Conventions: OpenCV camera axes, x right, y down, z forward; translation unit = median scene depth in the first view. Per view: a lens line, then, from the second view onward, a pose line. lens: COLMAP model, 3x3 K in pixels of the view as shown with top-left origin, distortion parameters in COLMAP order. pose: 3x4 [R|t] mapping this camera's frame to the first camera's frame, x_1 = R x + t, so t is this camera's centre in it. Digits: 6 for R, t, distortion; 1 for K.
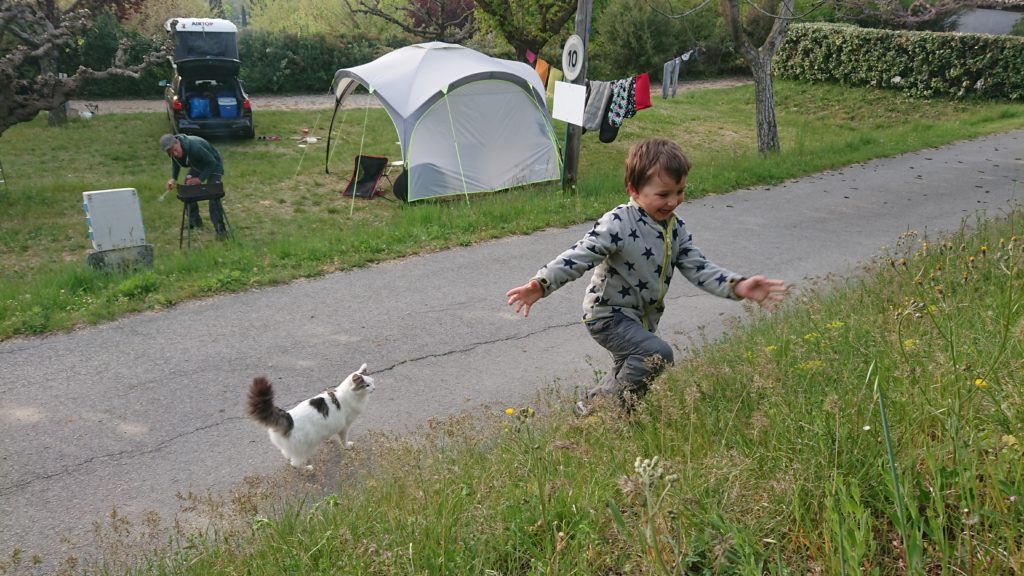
lens RADIAL K [[722.8, 0, 516.9], [0, 722.8, 292.0], [0, 0, 1]] dist [-0.003889, 0.009676]
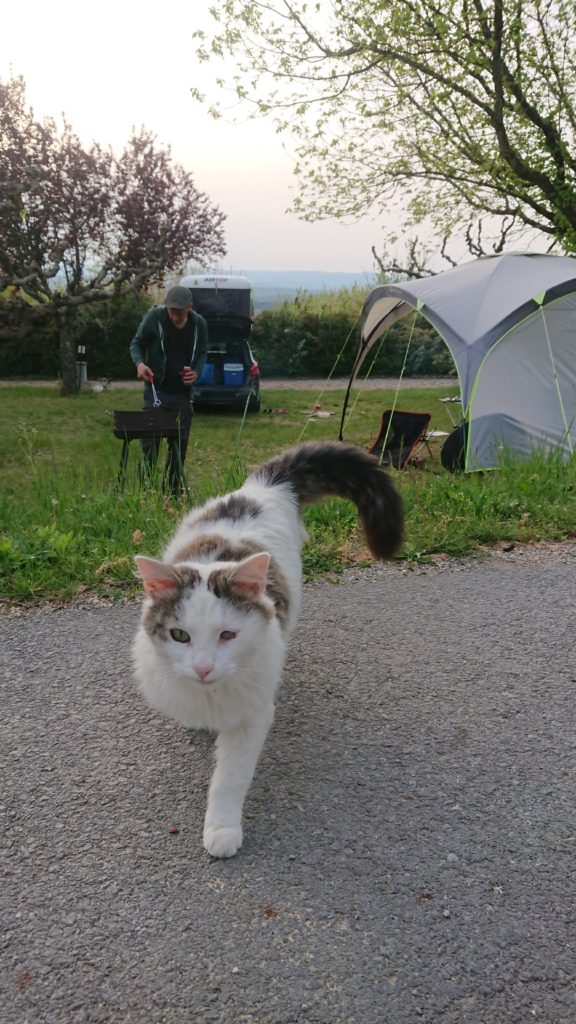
lens RADIAL K [[722.8, 0, 278.8], [0, 722.8, 508.0], [0, 0, 1]] dist [-0.003889, 0.009676]
pose [[0.945484, 0.059311, -0.320223, -0.063650], [-0.100925, 0.988231, -0.114950, -0.003925], [0.309636, 0.141002, 0.940342, 0.229441]]
